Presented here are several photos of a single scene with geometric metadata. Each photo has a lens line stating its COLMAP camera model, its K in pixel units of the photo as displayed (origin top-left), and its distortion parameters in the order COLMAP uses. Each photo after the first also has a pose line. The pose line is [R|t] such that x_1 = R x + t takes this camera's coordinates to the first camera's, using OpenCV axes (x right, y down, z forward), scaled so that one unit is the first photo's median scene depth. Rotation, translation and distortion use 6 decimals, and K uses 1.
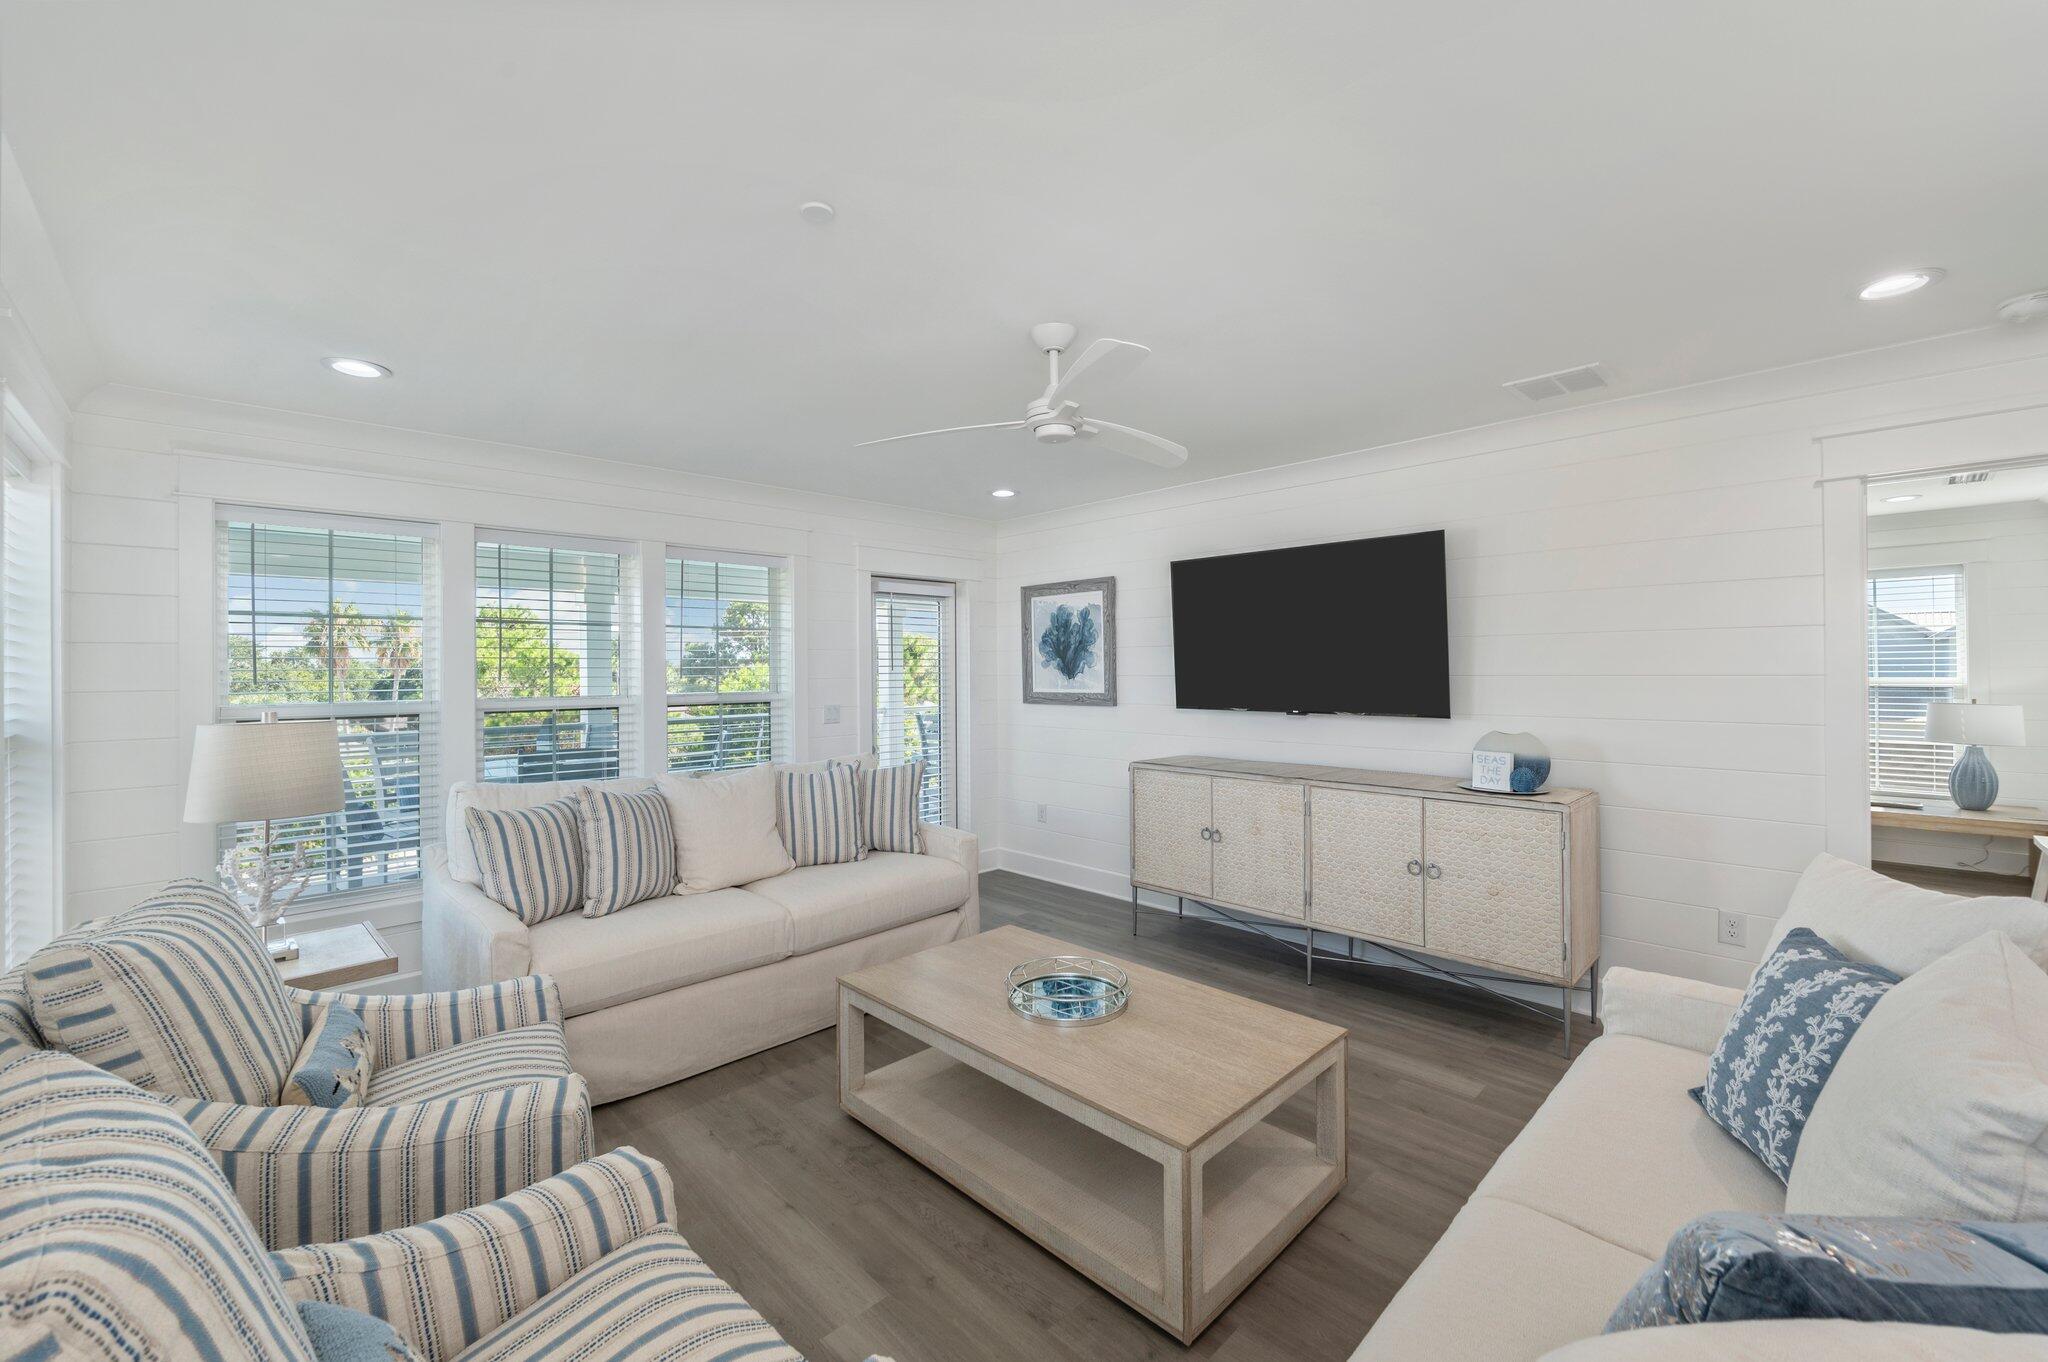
lens RADIAL K [[832.4, 0, 1033.9], [0, 832.4, 675.8], [0, 0, 1]] dist [0.000000, -0.000320]
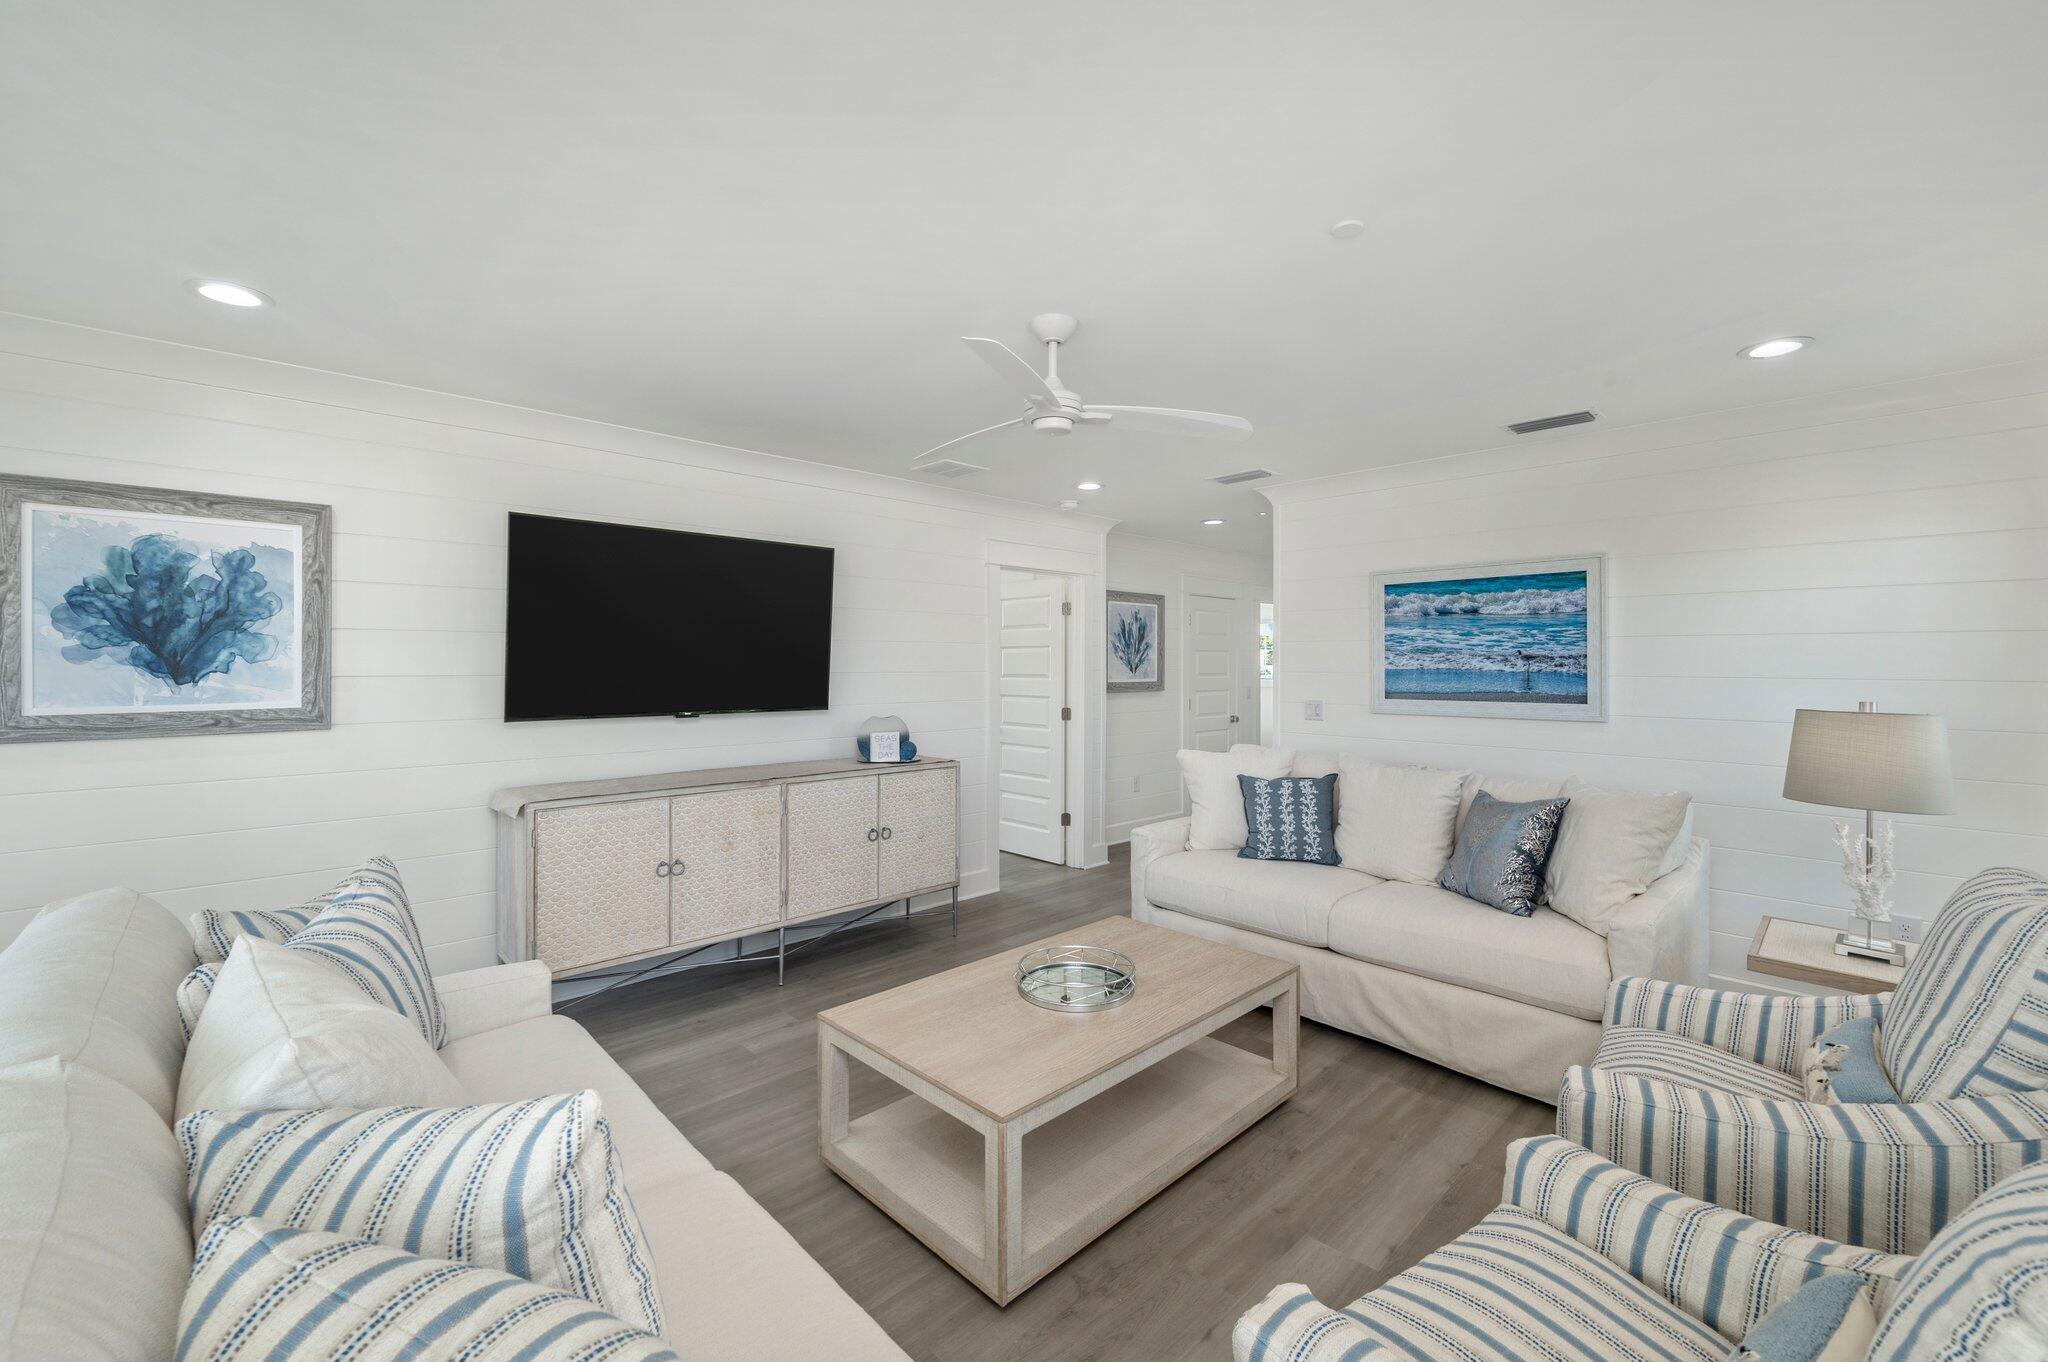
lens RADIAL K [[832.4, 0, 1023.8], [0, 832.4, 679.0], [0, 0, 1]] dist [0.000000, -0.000320]
pose [[0.013756, -0.006800, 0.999882, -0.591632], [0.010209, 0.999926, 0.006660, 0.002891], [-0.999853, 0.010116, 0.013824, 0.631433]]
